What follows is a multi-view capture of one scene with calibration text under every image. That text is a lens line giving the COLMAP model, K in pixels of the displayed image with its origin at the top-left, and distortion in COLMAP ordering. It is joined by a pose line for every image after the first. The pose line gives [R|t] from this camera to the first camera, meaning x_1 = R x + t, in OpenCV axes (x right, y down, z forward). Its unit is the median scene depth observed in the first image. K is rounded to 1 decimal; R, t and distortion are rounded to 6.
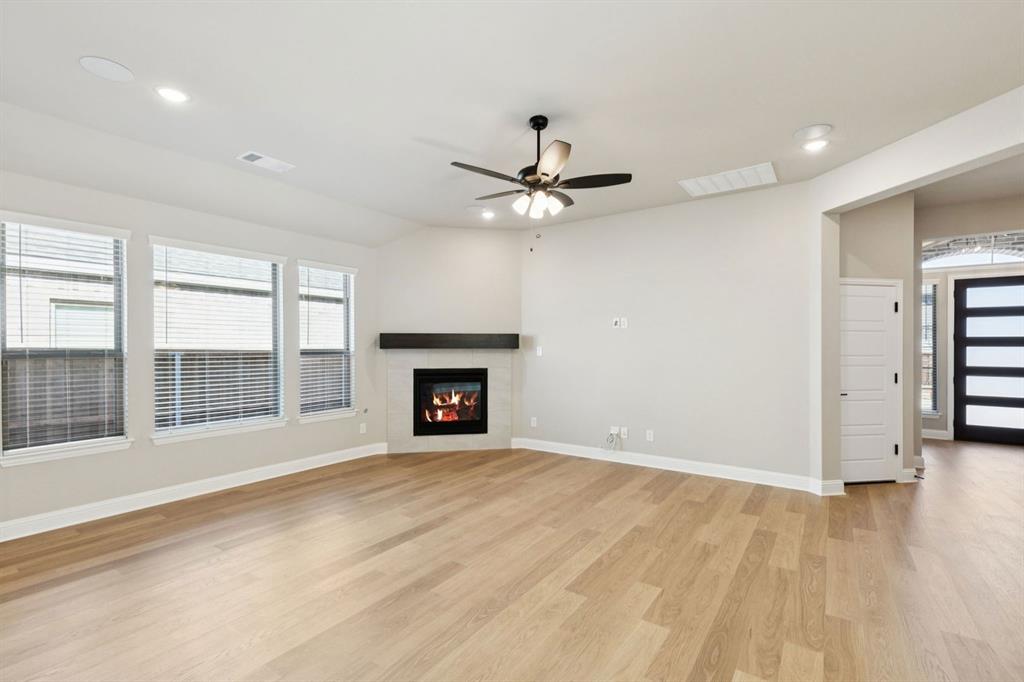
lens RADIAL K [[461.9, 0, 518.5], [0, 461.9, 348.6], [0, 0, 1]] dist [0.011165, -0.000651]
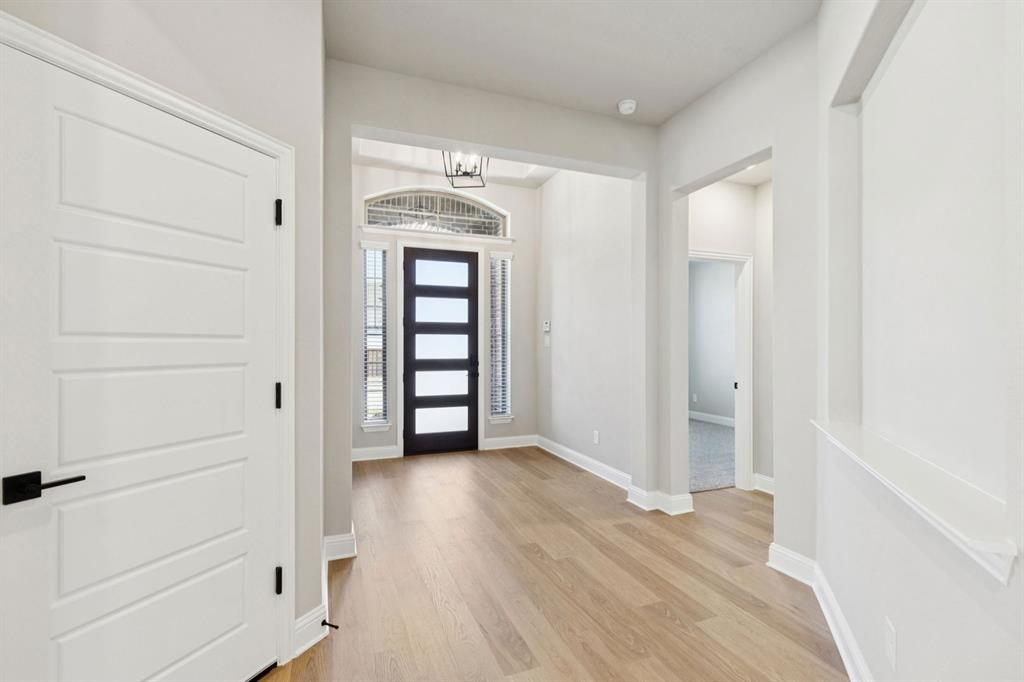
lens RADIAL K [[461.9, 0, 514.3], [0, 461.9, 340.5], [0, 0, 1]] dist [0.011165, -0.000651]
pose [[0.562599, 0.013726, 0.826616, 0.555342], [0.004631, 0.999794, -0.019753, 0.028477], [-0.826717, 0.014941, 0.562419, 0.575021]]
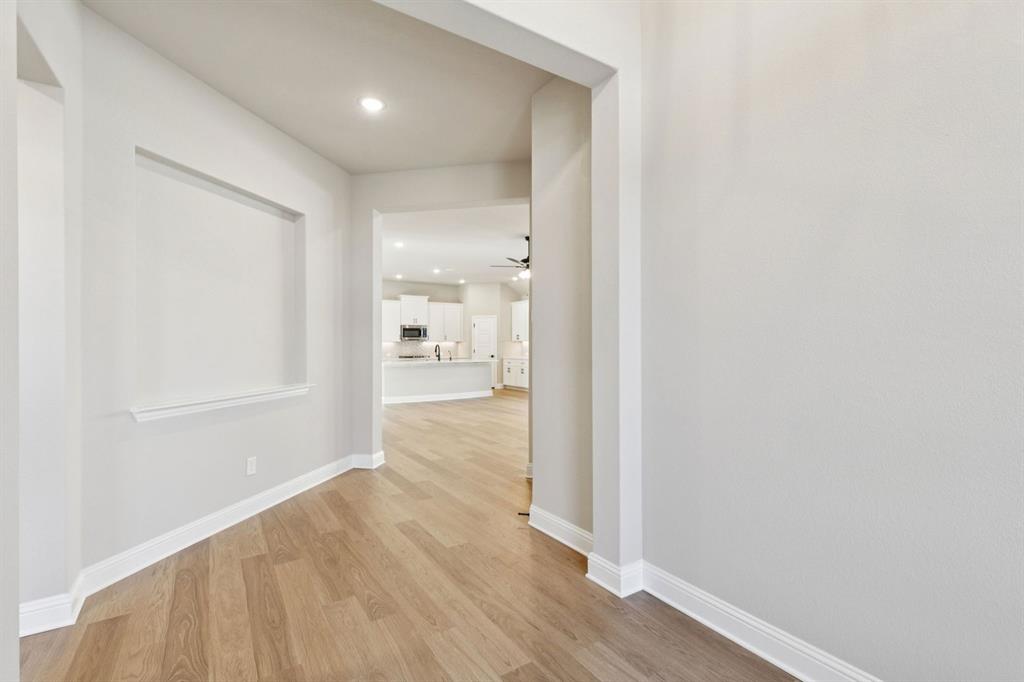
lens RADIAL K [[461.9, 0, 510.4], [0, 461.9, 347.3], [0, 0, 1]] dist [0.011165, -0.000651]
pose [[-0.387832, 0.008303, -0.921693, 1.417614], [0.004823, 0.999964, 0.006979, 0.026432], [0.921718, -0.001738, -0.387858, 1.180276]]
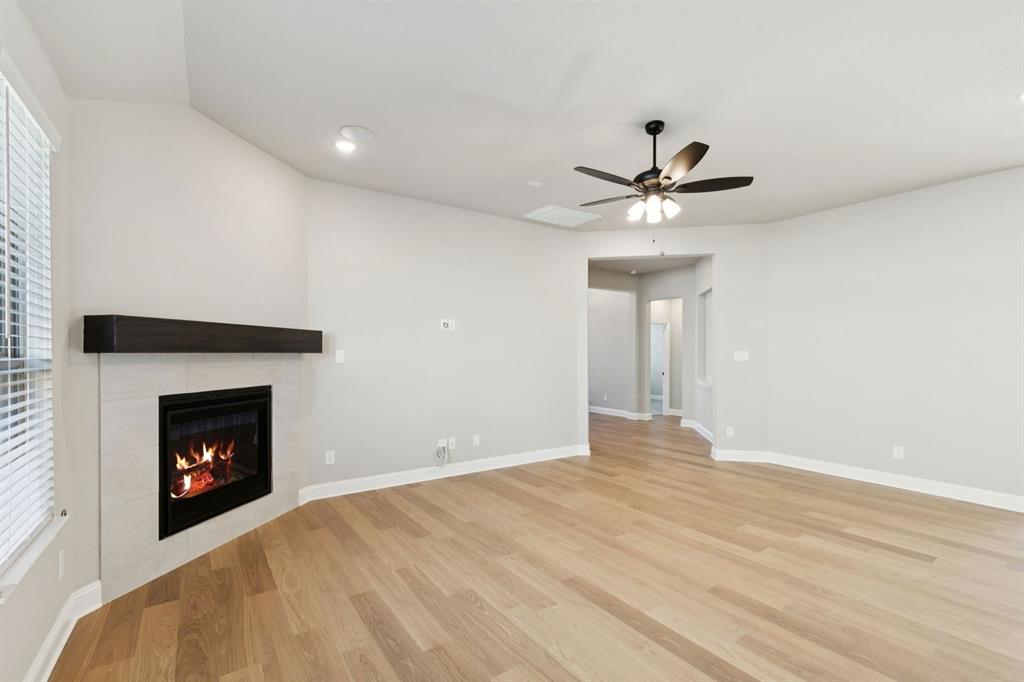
lens RADIAL K [[461.9, 0, 518.0], [0, 461.9, 349.0], [0, 0, 1]] dist [0.011165, -0.000651]
pose [[0.353744, 0.007737, 0.935310, -0.641499], [0.000857, 0.999963, -0.008596, 0.001166], [-0.935342, 0.003842, 0.353724, 0.591880]]
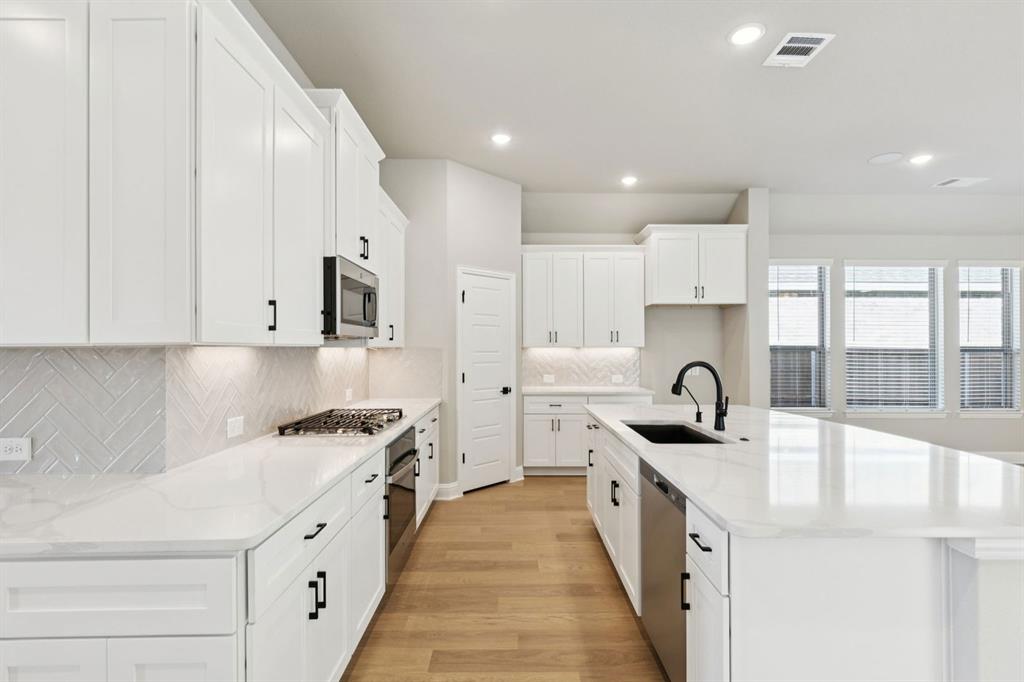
lens RADIAL K [[497.0, 0, 521.5], [0, 497.0, 345.3], [0, 0, 1]] dist [0.004149, -0.000484]
pose [[0.590010, 0.000416, -0.807396, -0.148952], [-0.005810, 0.999976, -0.003730, 0.009278], [0.807375, 0.006892, 0.589998, -0.475389]]
